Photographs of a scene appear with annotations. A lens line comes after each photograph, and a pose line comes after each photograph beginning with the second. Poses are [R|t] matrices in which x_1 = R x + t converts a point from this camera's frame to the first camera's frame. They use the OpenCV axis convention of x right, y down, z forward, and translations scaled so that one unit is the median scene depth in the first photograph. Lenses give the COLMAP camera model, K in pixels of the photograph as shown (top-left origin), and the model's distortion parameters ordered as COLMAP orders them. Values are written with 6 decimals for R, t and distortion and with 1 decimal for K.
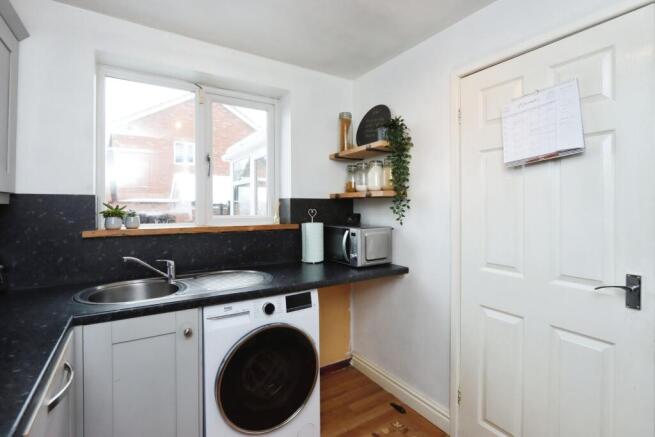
lens RADIAL K [[311.9, 0, 328.1], [0, 311.9, 212.4], [0, 0, 1]] dist [-0.013480, 0.000672]
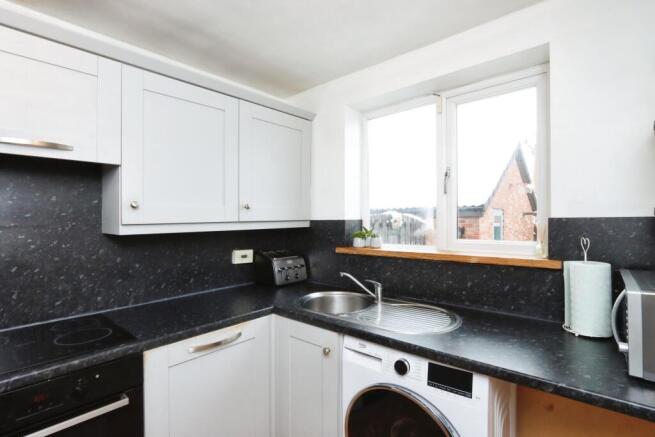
lens RADIAL K [[324.5, 0, 329.2], [0, 324.5, 218.1], [0, 0, 1]] dist [-0.004068, 0.000485]
pose [[0.280312, -0.003968, -0.959901, 0.487212], [0.001960, 0.999992, -0.003561, -0.056589], [0.959907, -0.000883, 0.280318, 0.534807]]
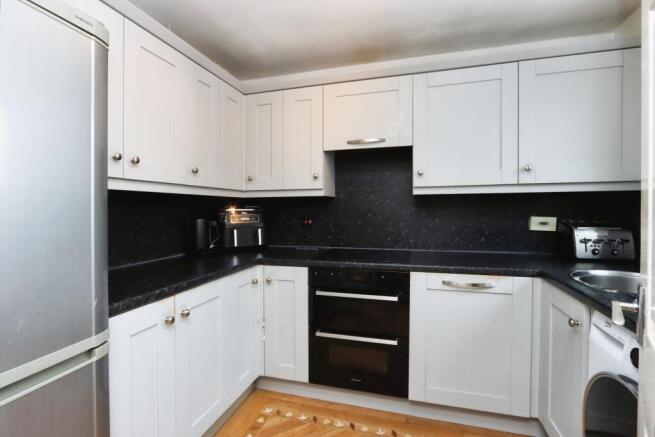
lens RADIAL K [[311.9, 0, 329.0], [0, 311.9, 217.2], [0, 0, 1]] dist [-0.013480, 0.000672]
pose [[-0.759574, 0.019576, -0.650126, 0.529133], [-0.000530, 0.999528, 0.030716, 0.031399], [0.650421, 0.023676, -0.759205, 0.937144]]
